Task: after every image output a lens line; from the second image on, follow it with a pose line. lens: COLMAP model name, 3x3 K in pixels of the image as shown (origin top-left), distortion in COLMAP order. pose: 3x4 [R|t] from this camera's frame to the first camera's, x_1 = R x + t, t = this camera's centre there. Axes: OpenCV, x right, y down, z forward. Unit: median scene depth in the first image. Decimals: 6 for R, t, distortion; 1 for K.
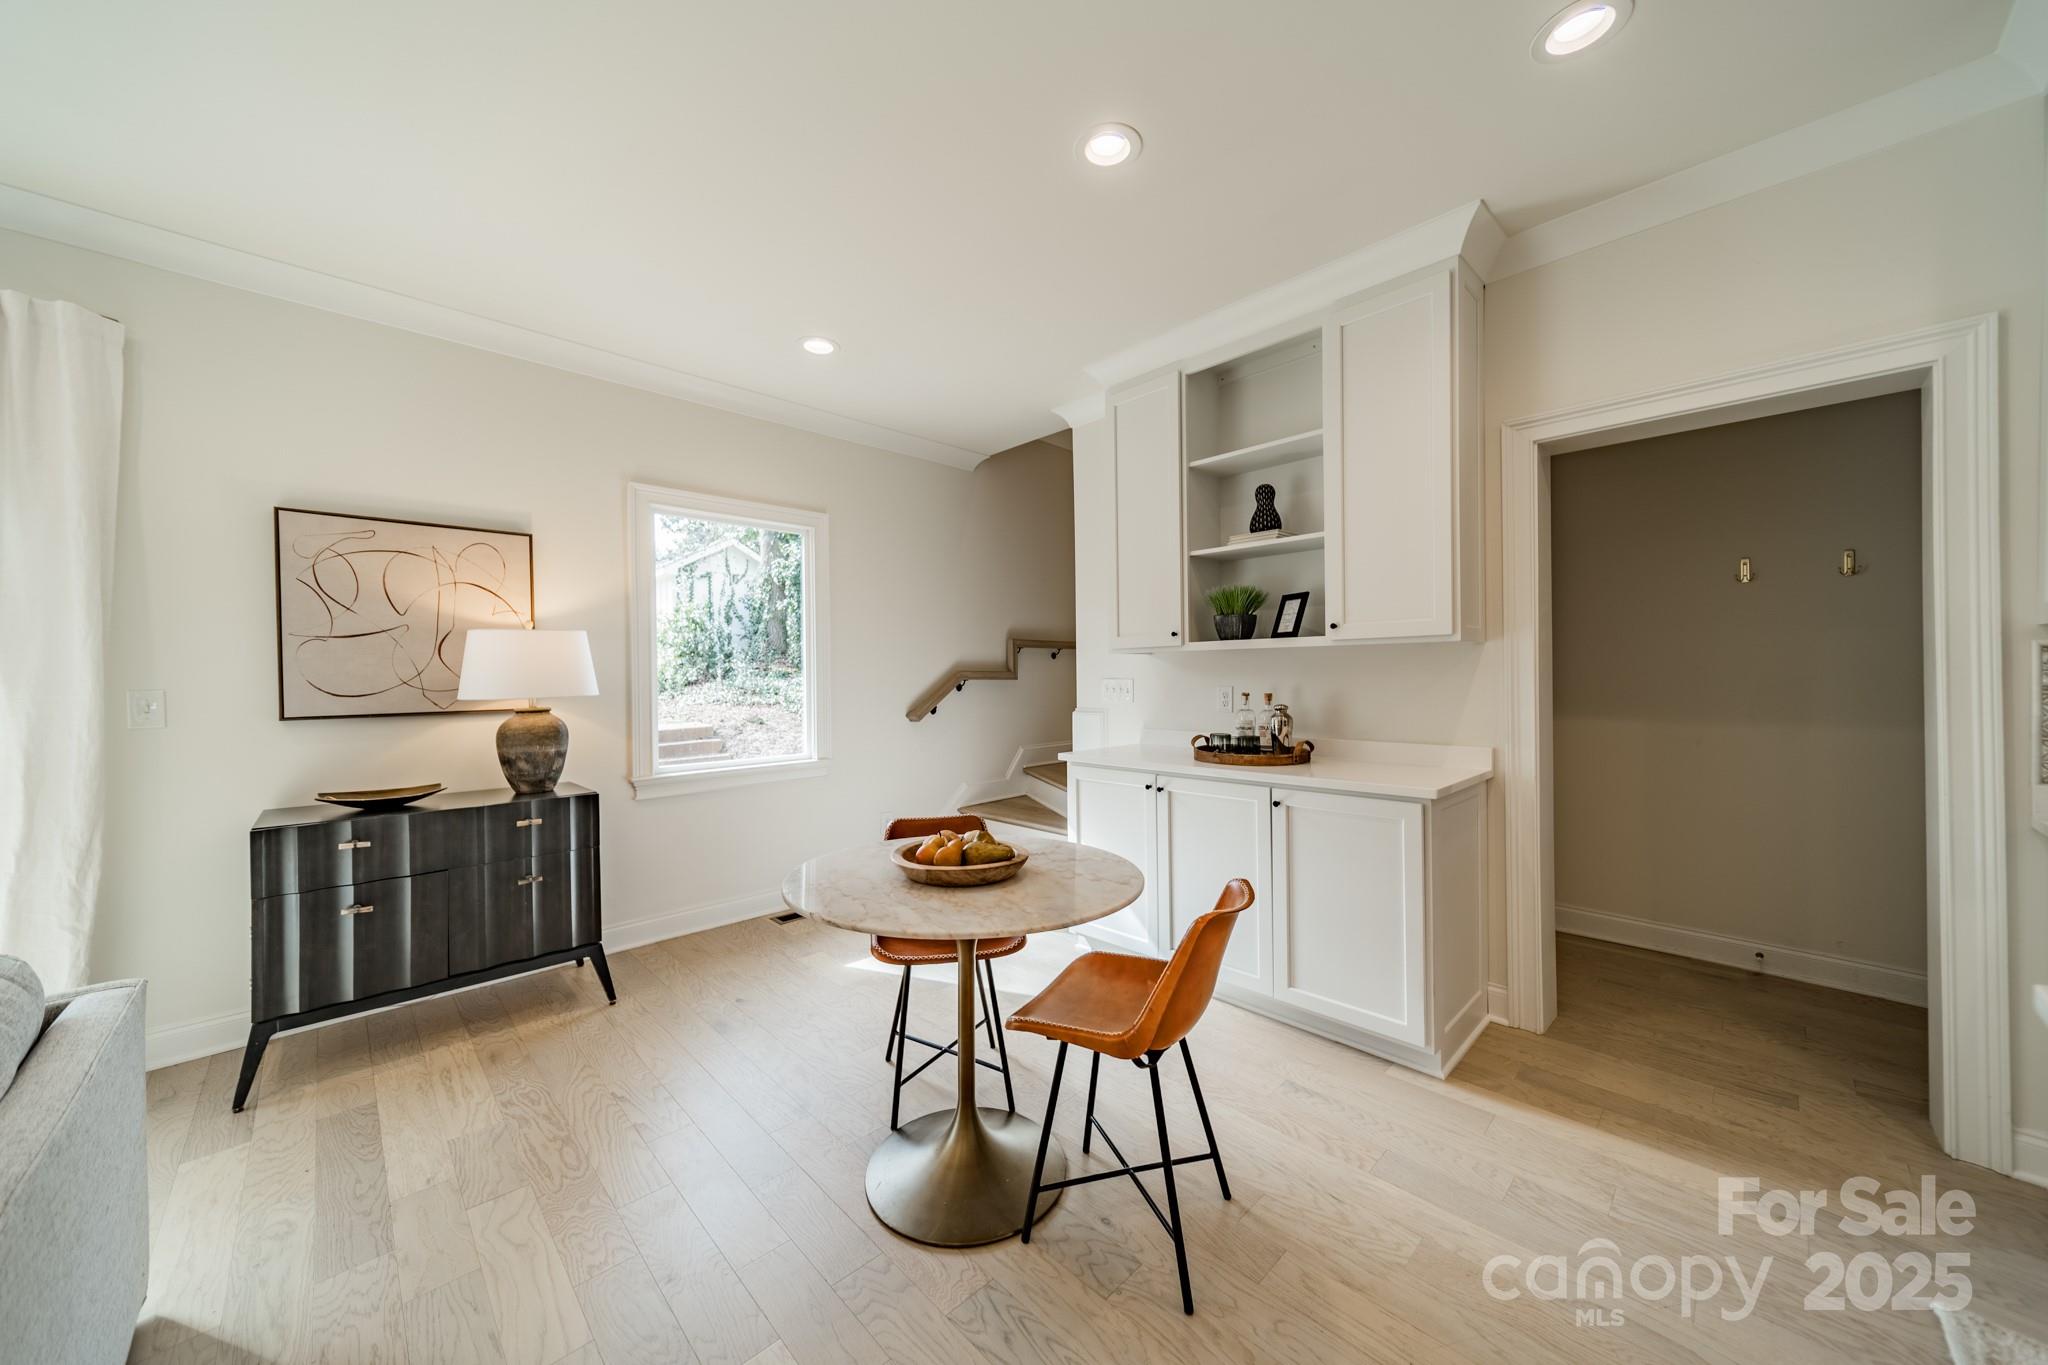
lens RADIAL K [[718.6, 0, 1021.2], [0, 718.6, 682.3], [0, 0, 1]] dist [0.006203, 0.000344]
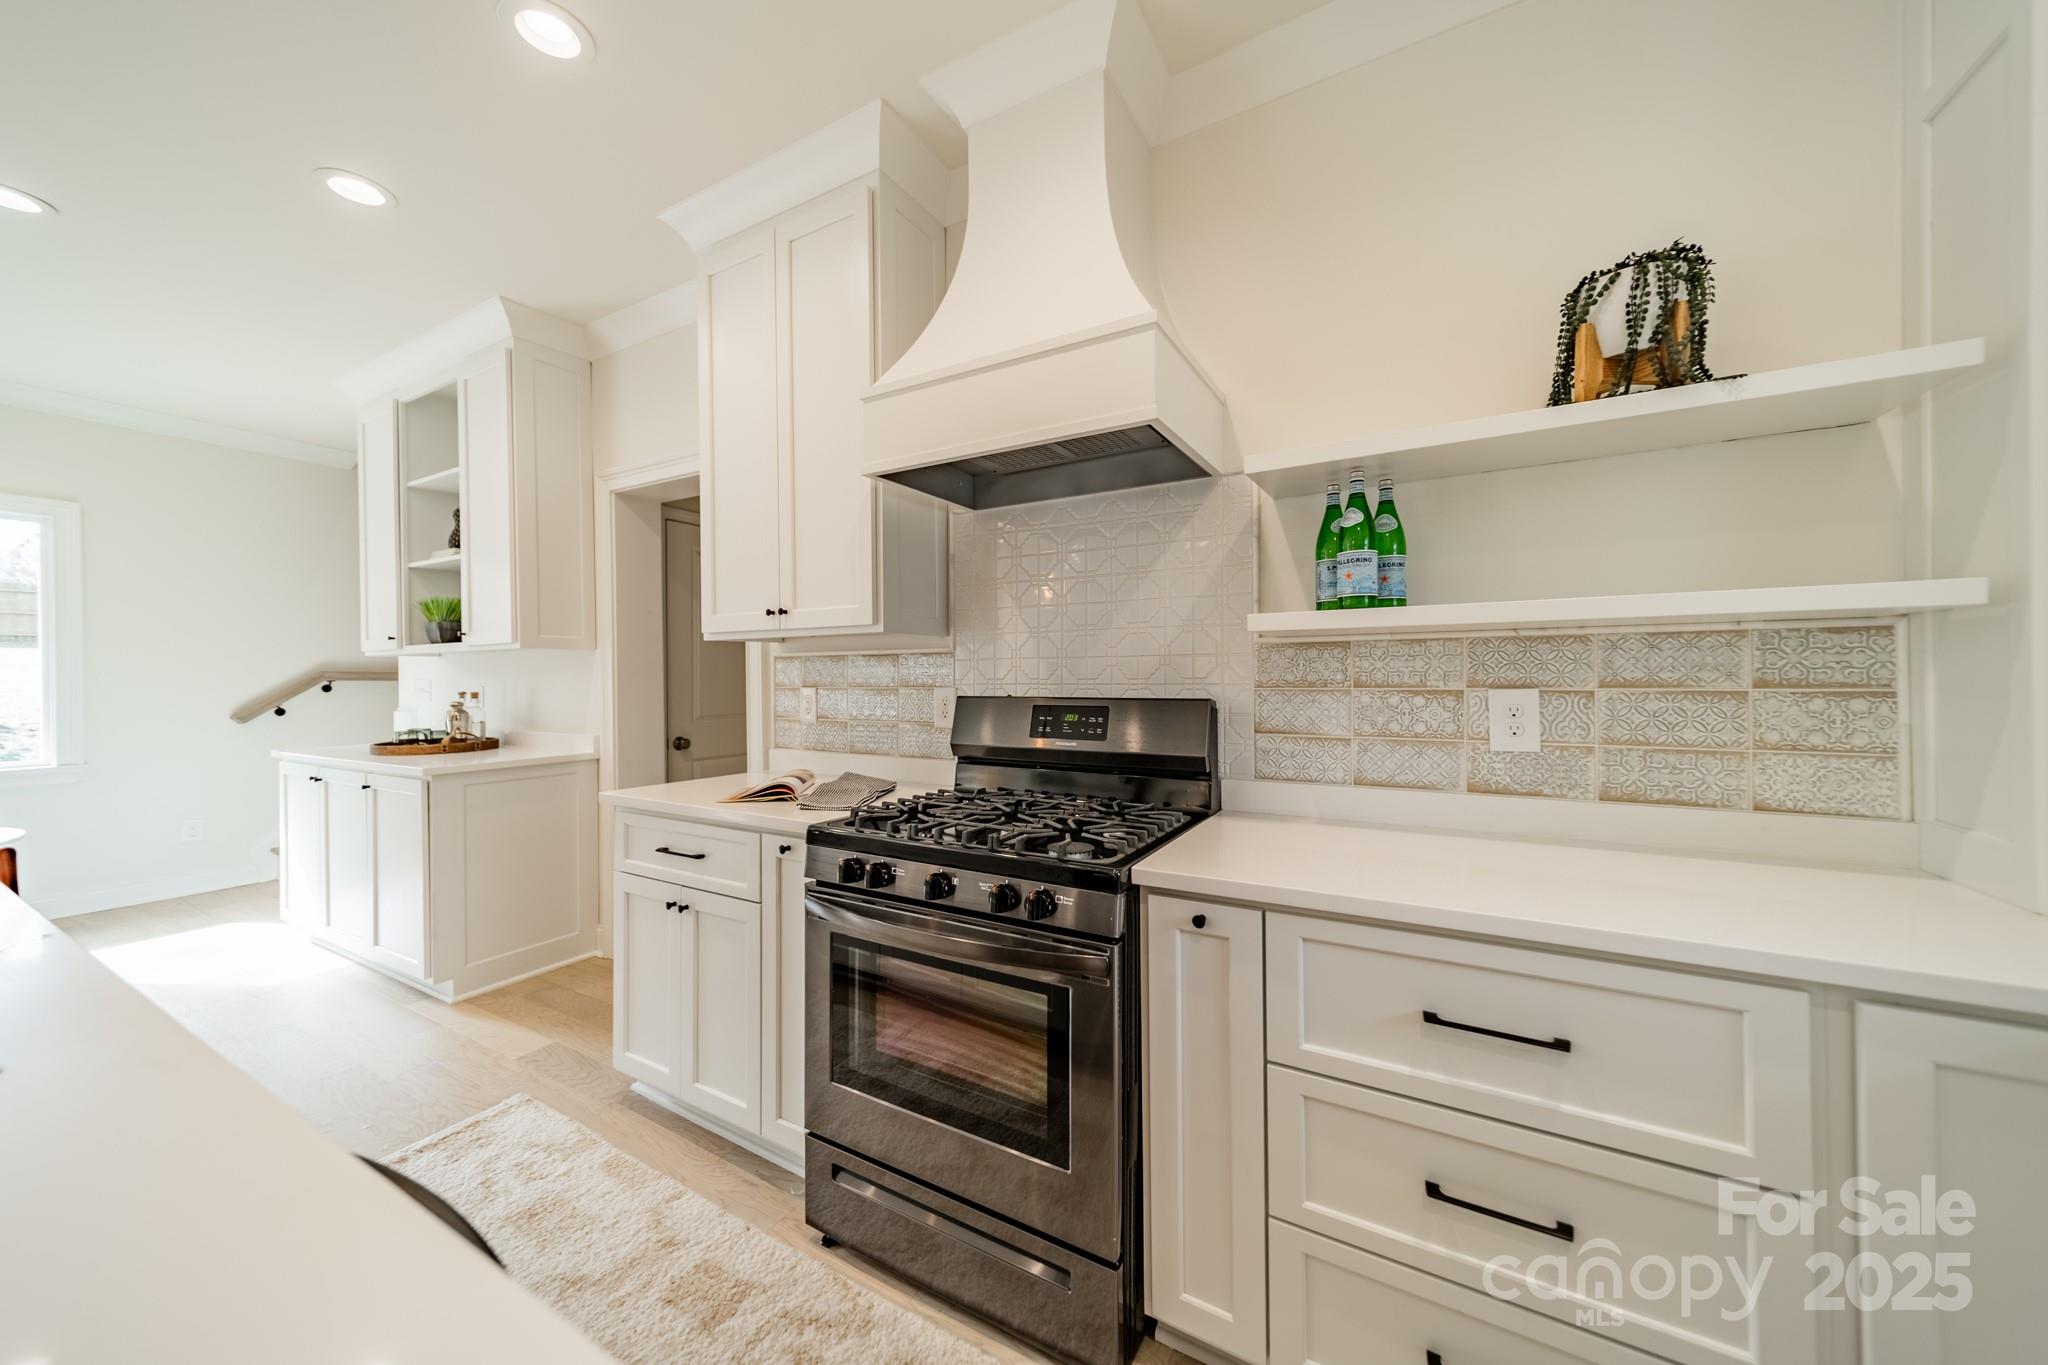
lens RADIAL K [[718.6, 0, 1026.5], [0, 718.6, 680.5], [0, 0, 1]] dist [0.006203, 0.000344]
pose [[0.959722, 0.001377, 0.280948, 0.931304], [0.000201, 0.999984, -0.005588, 0.004223], [-0.280951, 0.005420, 0.959707, -0.362838]]
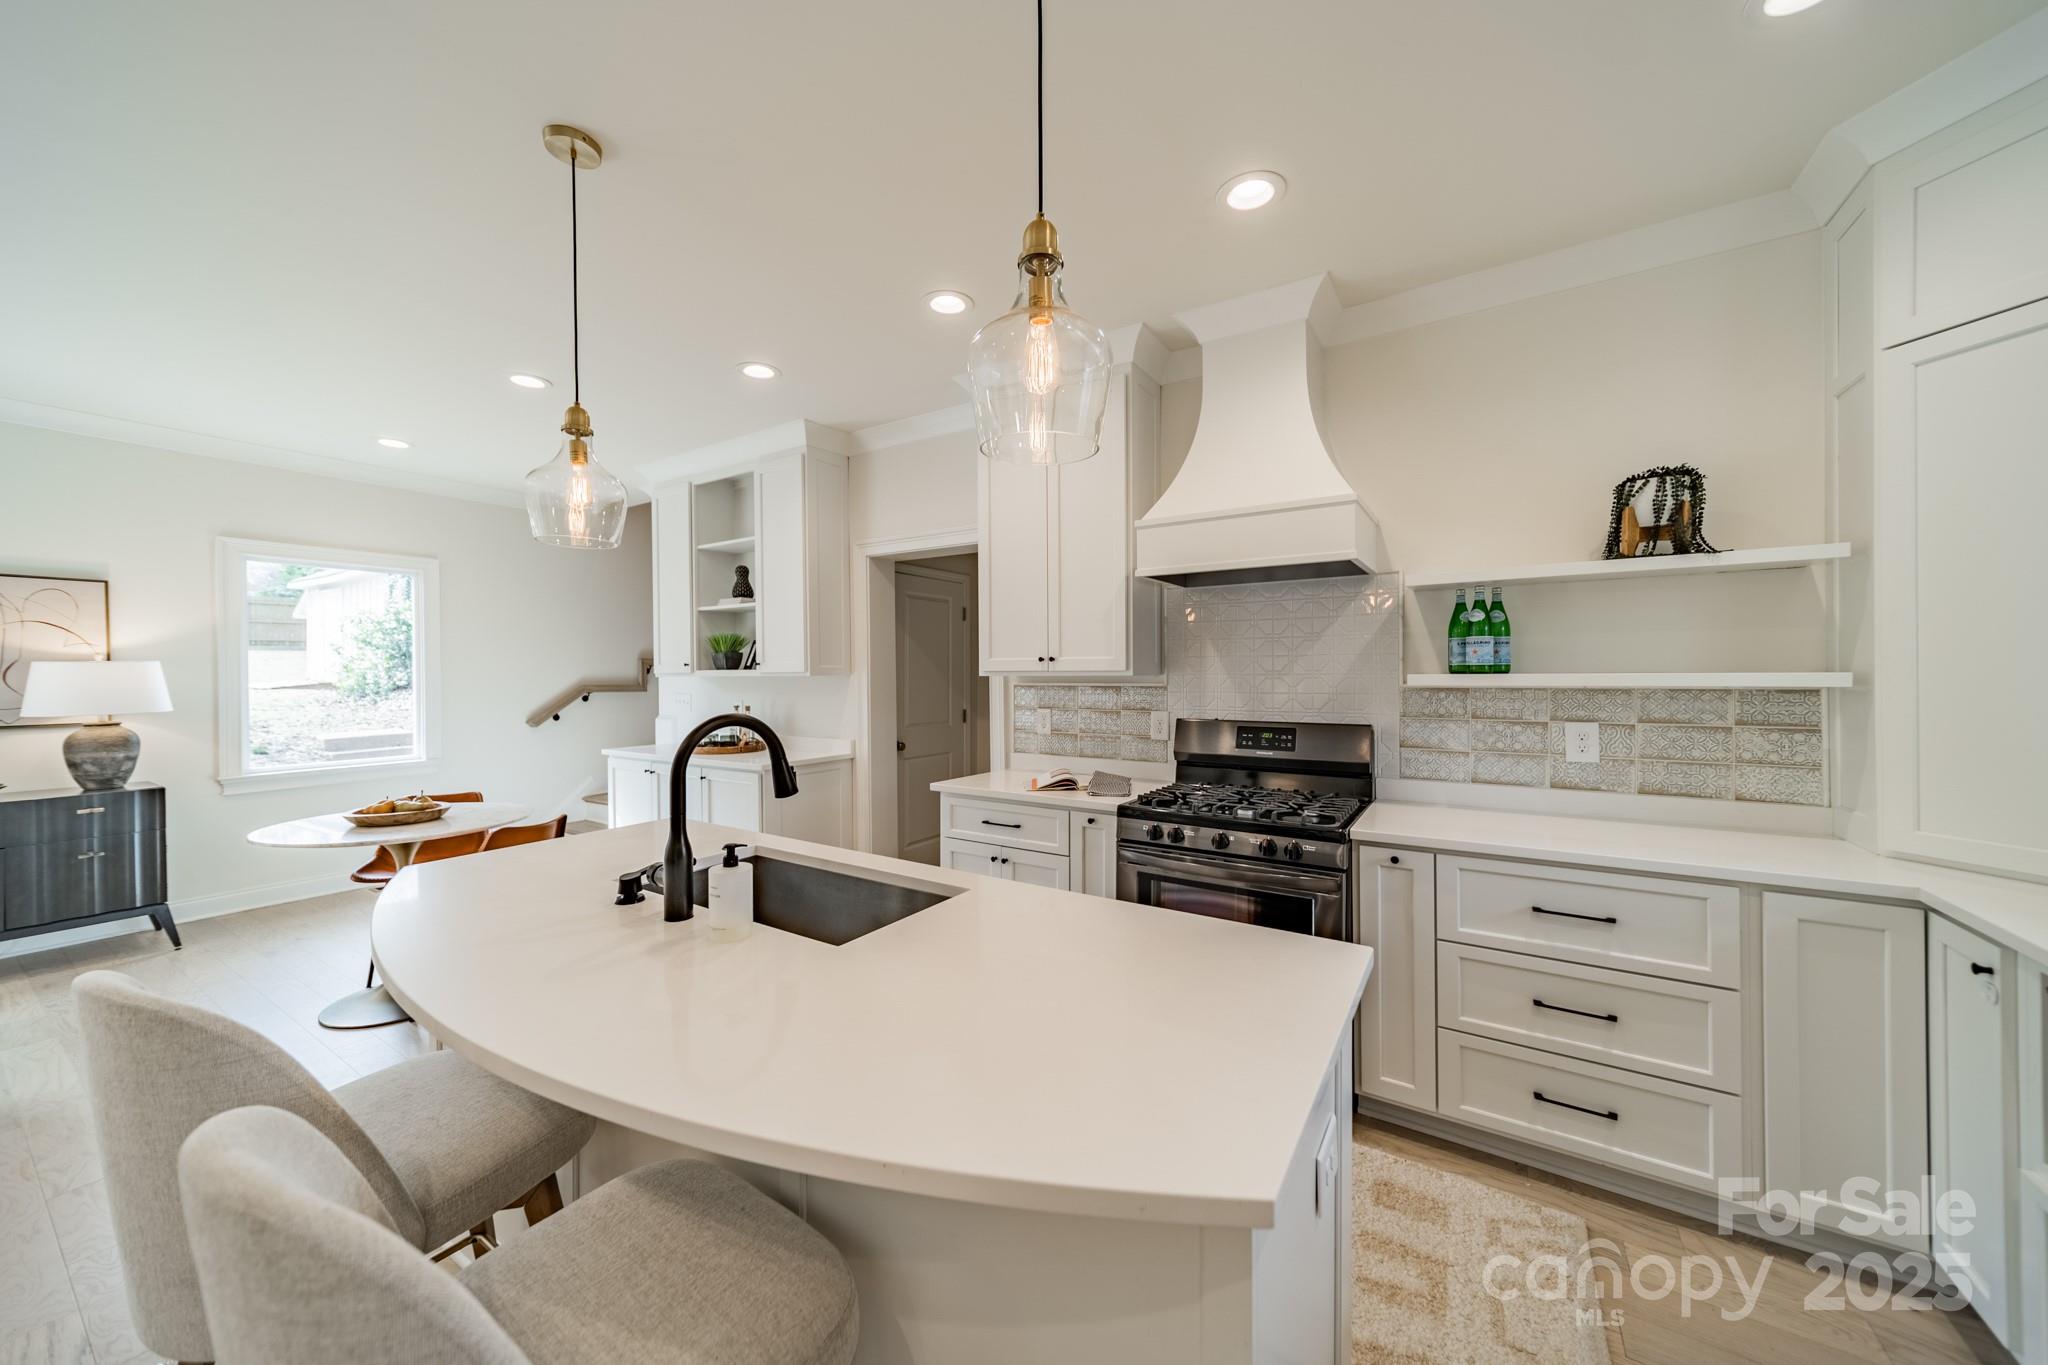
lens RADIAL K [[718.6, 0, 1026.3], [0, 718.6, 679.0], [0, 0, 1]] dist [0.006203, 0.000344]
pose [[0.972531, 0.002547, 0.232758, 0.603105], [-0.001826, 0.999993, -0.003313, -0.039107], [-0.232765, 0.002797, 0.972529, -0.618197]]
